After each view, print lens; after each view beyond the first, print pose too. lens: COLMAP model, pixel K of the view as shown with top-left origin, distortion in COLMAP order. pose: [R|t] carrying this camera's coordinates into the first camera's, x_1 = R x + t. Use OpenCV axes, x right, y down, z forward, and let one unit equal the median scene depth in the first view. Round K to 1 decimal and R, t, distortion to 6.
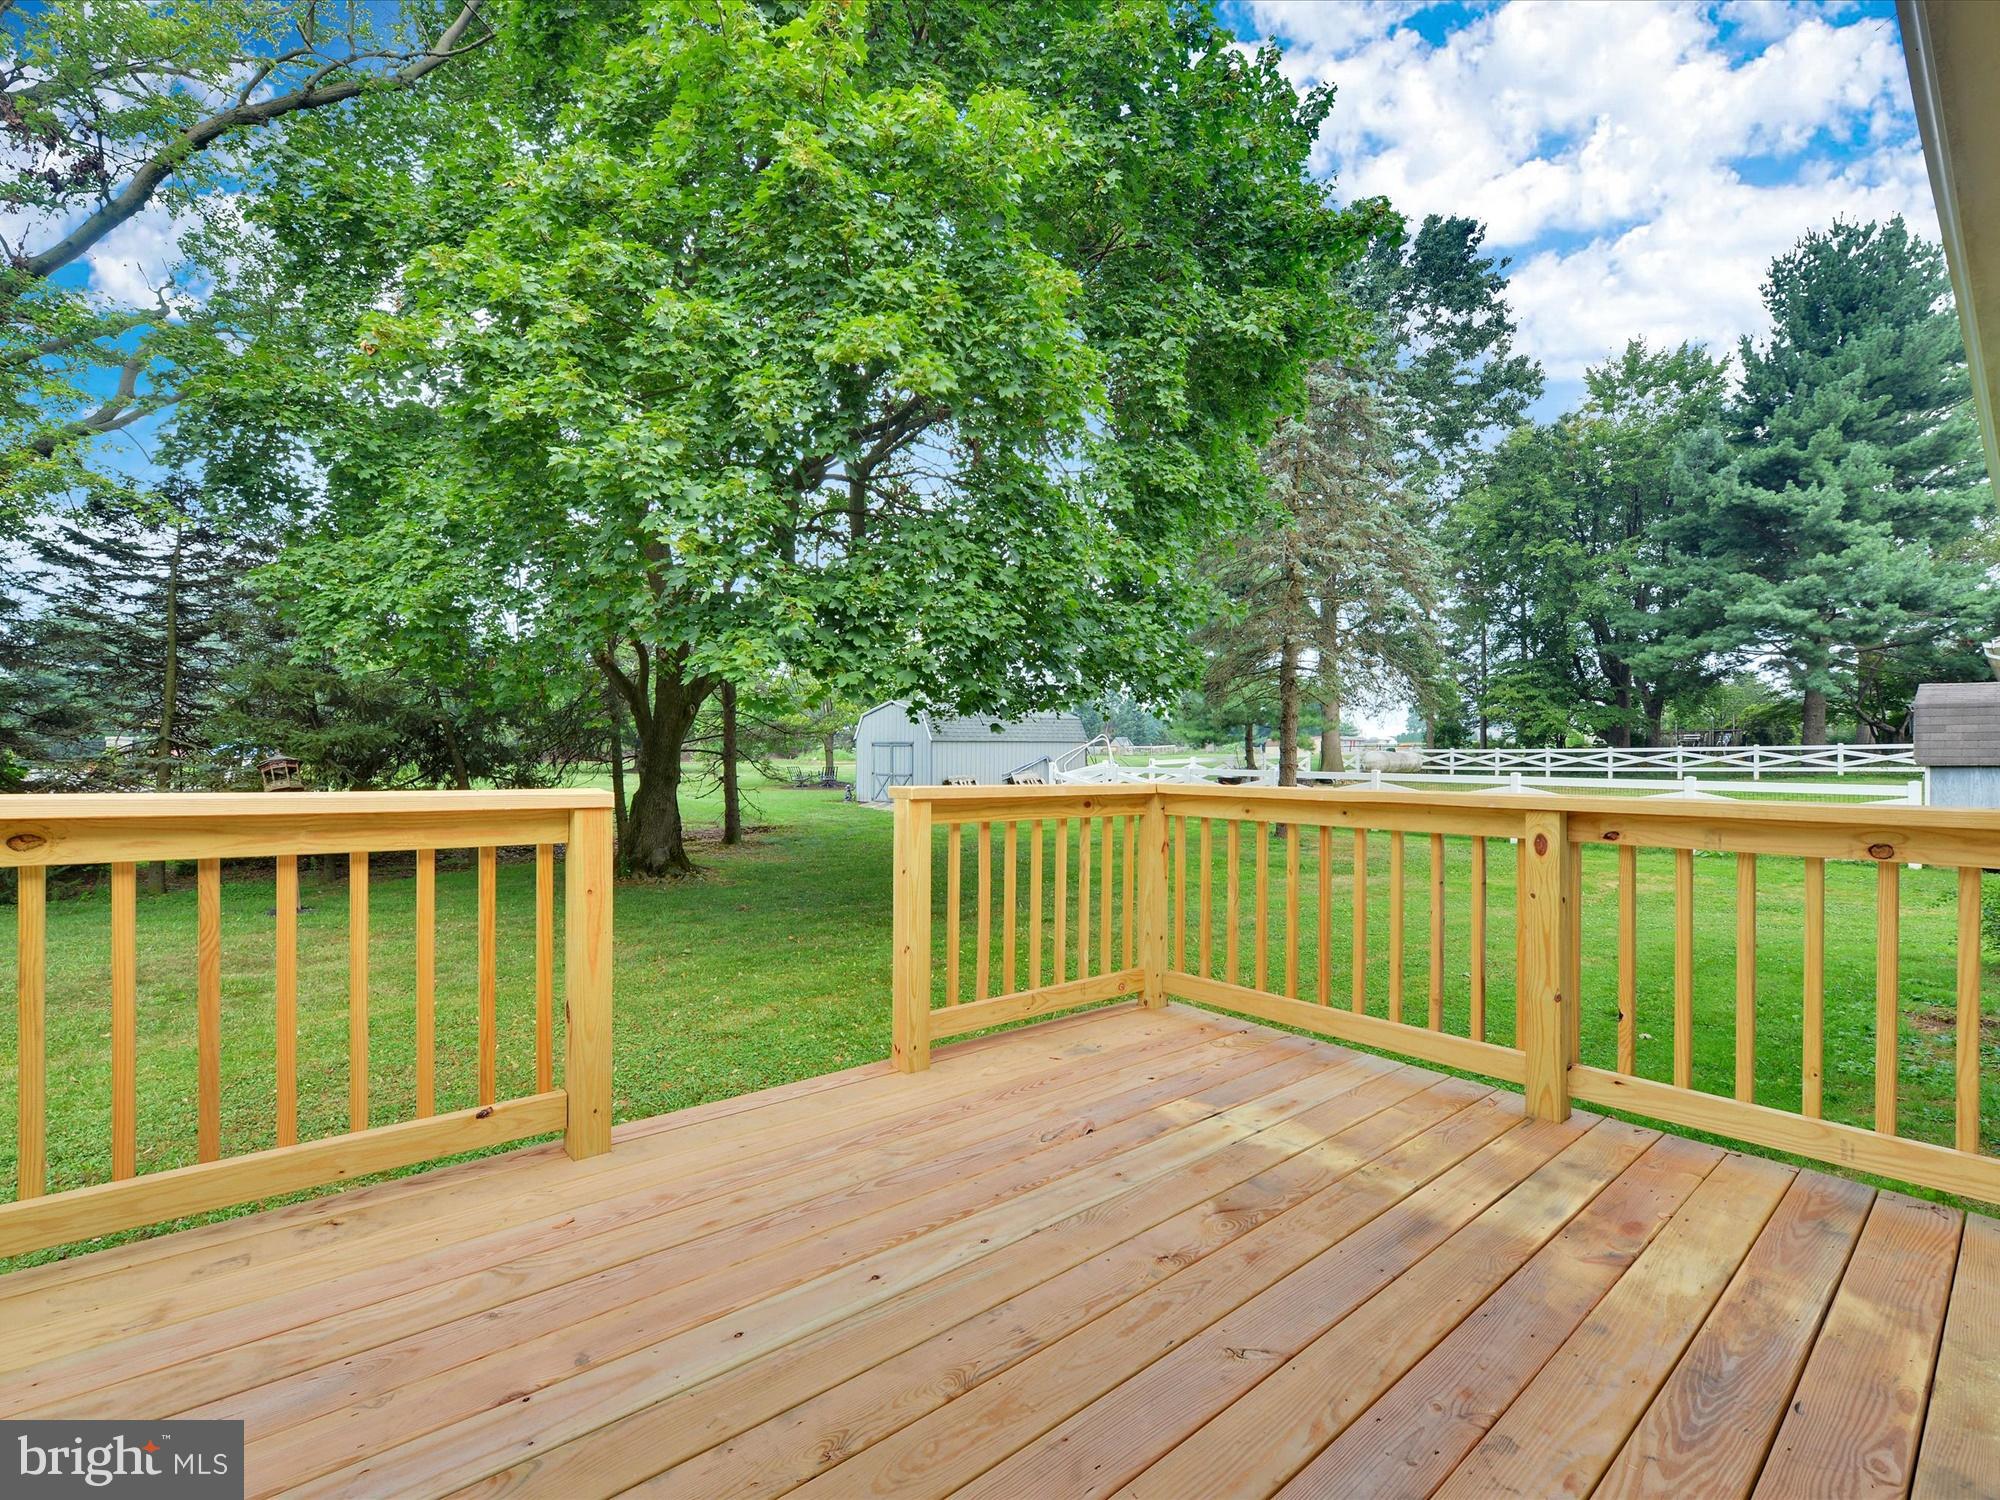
lens RADIAL K [[914.3, 0, 1000.0], [0, 914.3, 750.0], [0, 0, 1]] dist [0.000017, 0.000091]
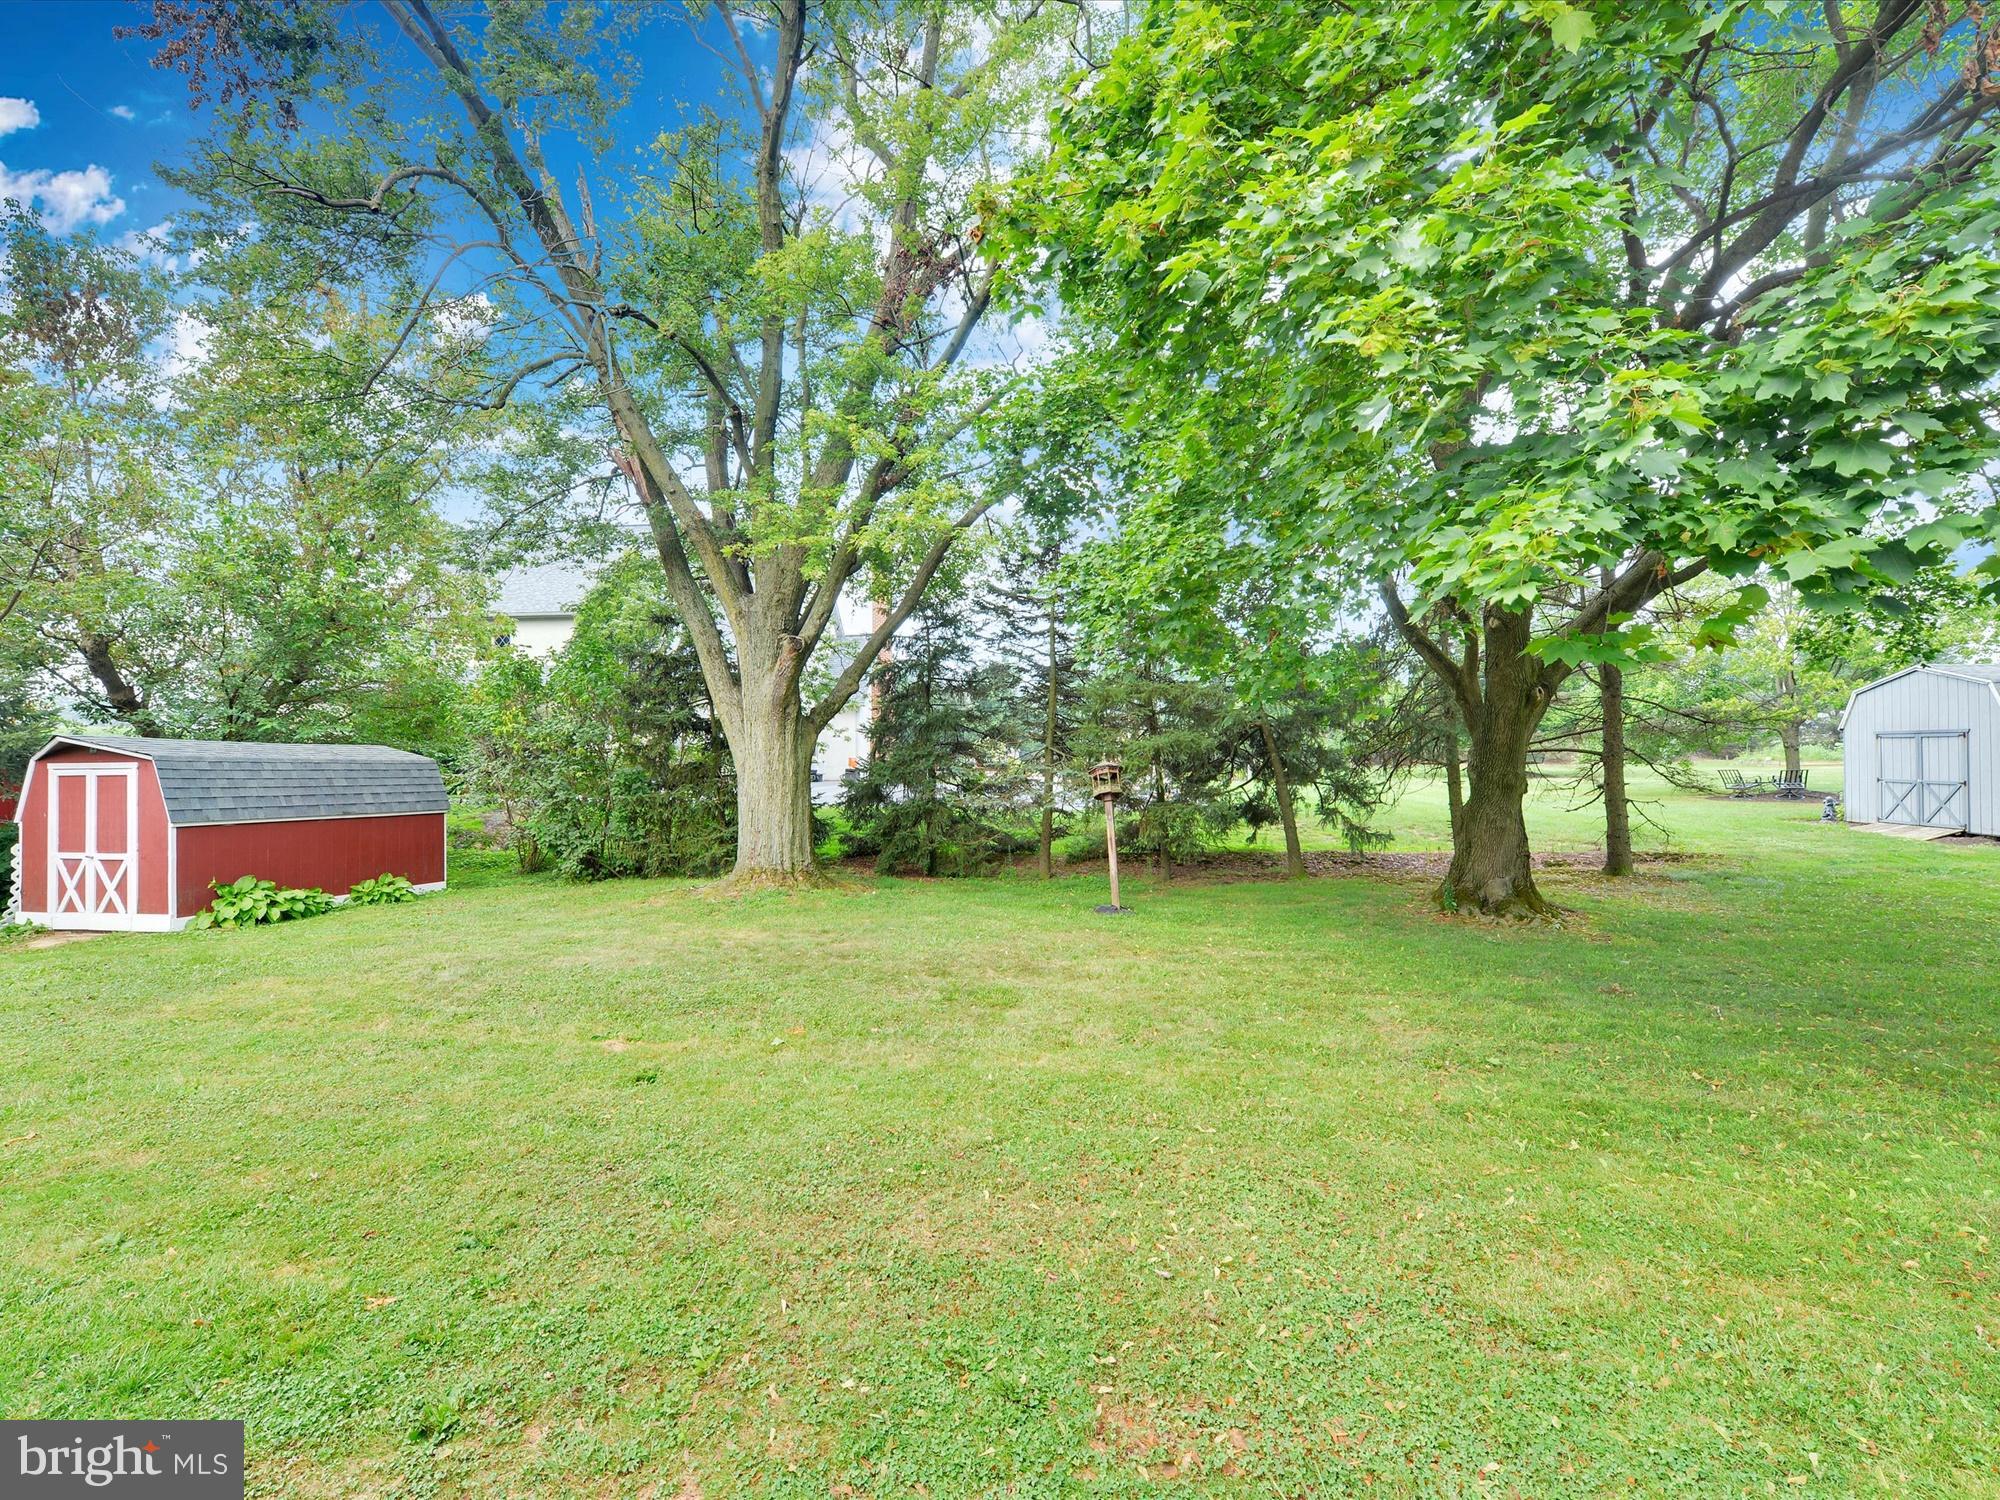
lens RADIAL K [[886.3, 0, 987.4], [0, 886.3, 755.0], [0, 0, 1]] dist [-0.009529, 0.000450]
pose [[0.599631, -0.016162, -0.800113, -0.034630], [0.017155, 0.999826, -0.007340, 0.002587], [0.800093, -0.009325, 0.599804, 0.209677]]
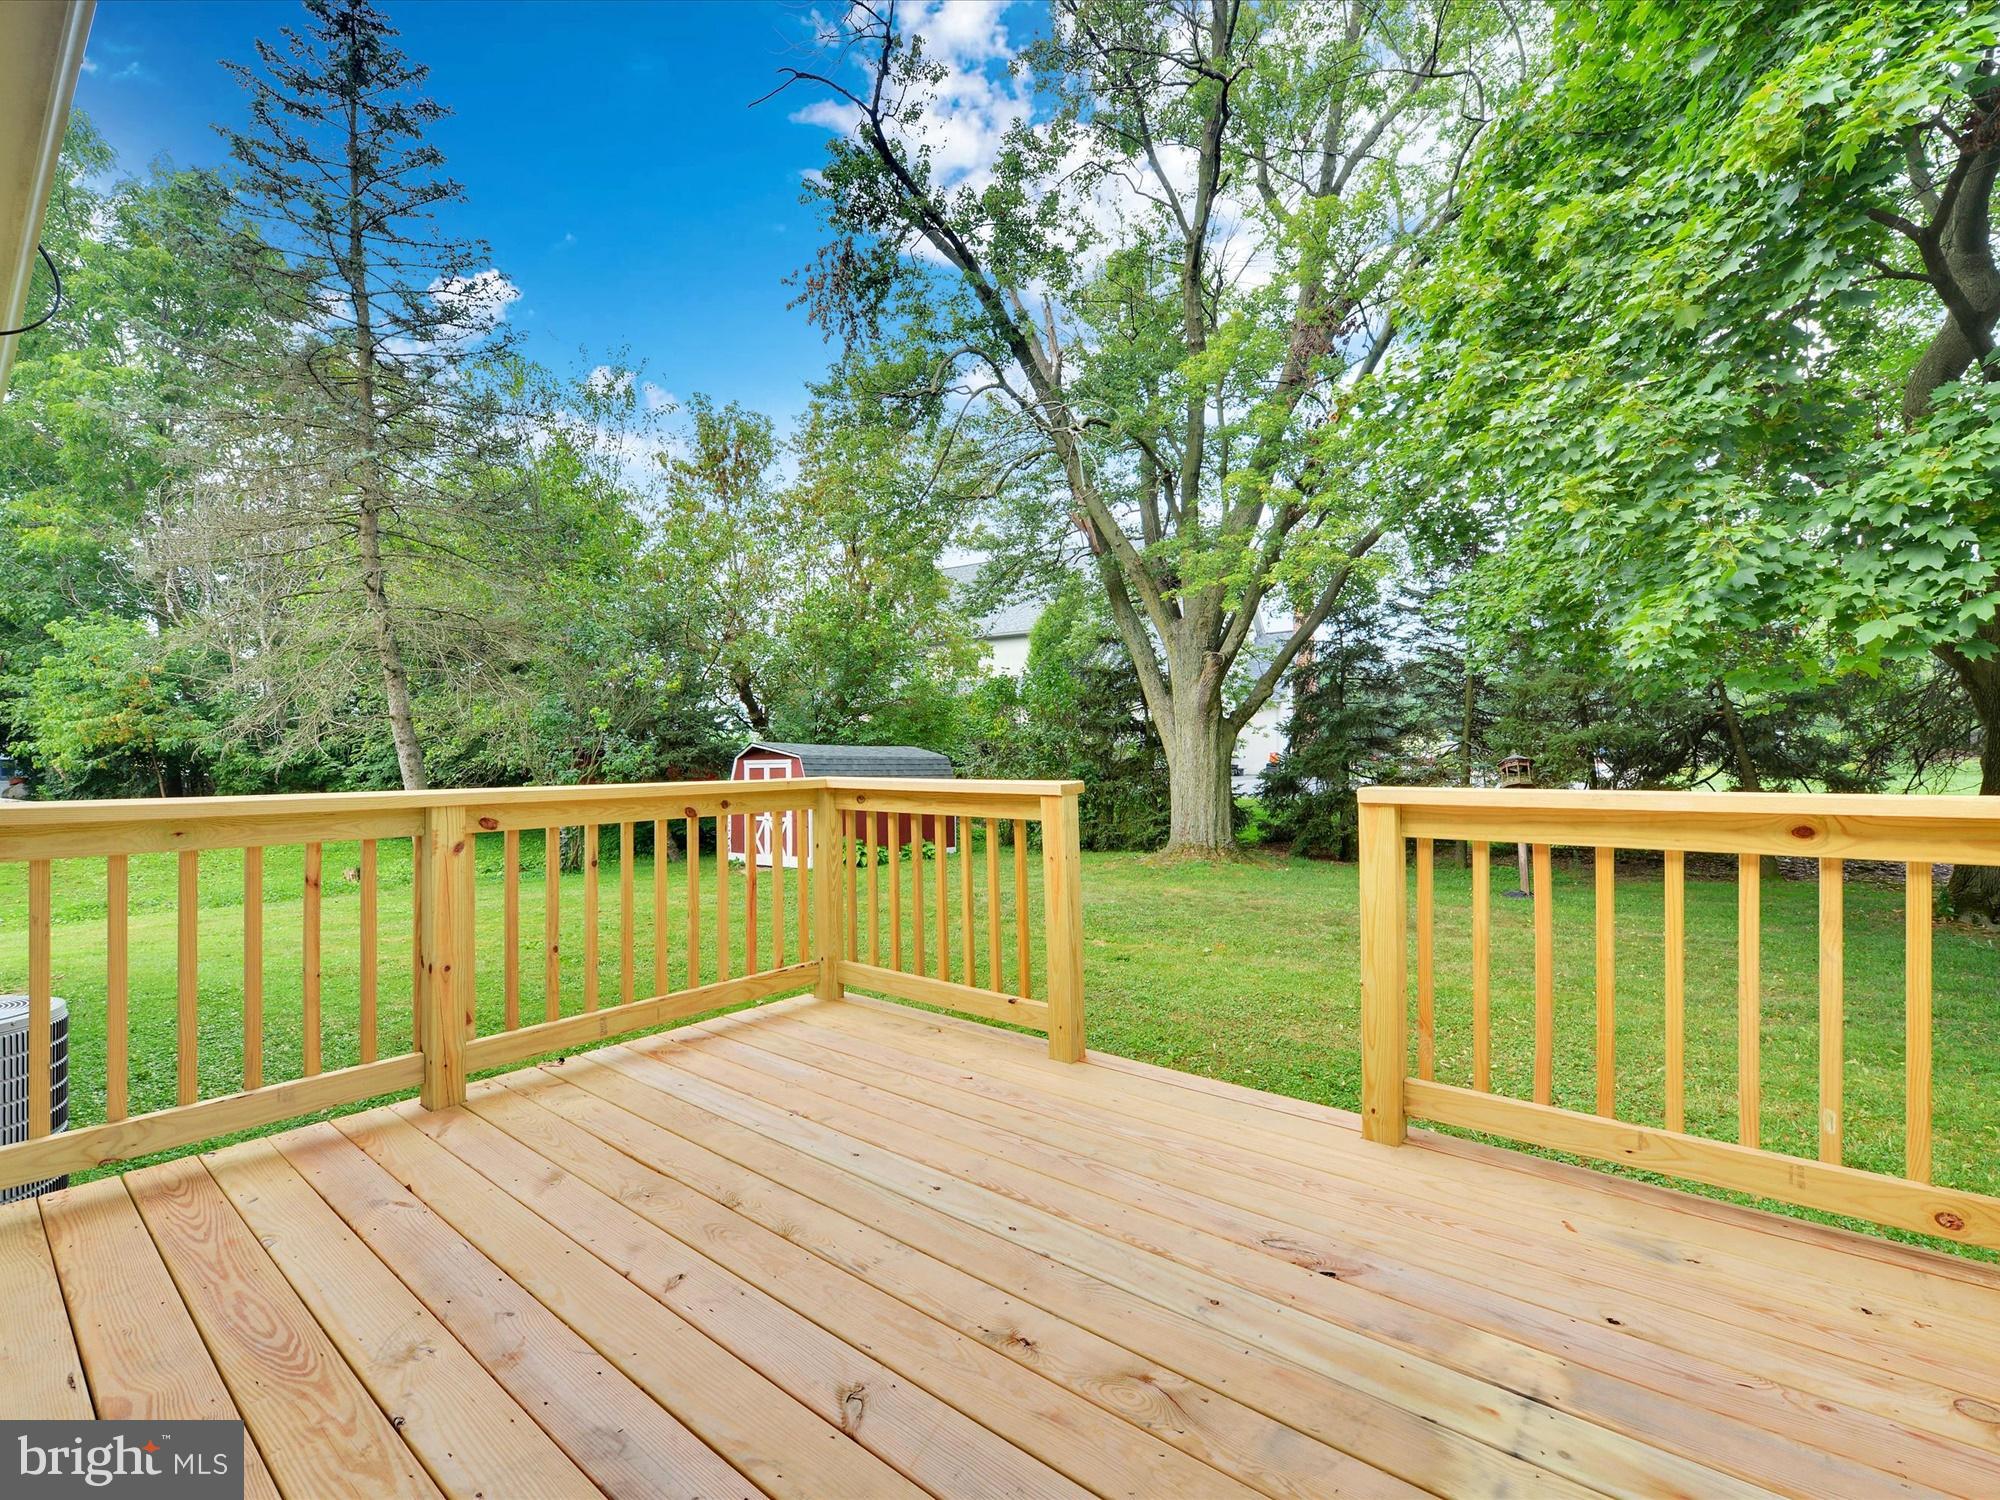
lens RADIAL K [[886.3, 0, 987.4], [0, 886.3, 755.0], [0, 0, 1]] dist [-0.009529, 0.000450]
pose [[0.175383, -0.012894, -0.984416, 0.148936], [0.020370, 0.999748, -0.009466, 0.001435], [0.984290, -0.018393, 0.175601, 0.123835]]
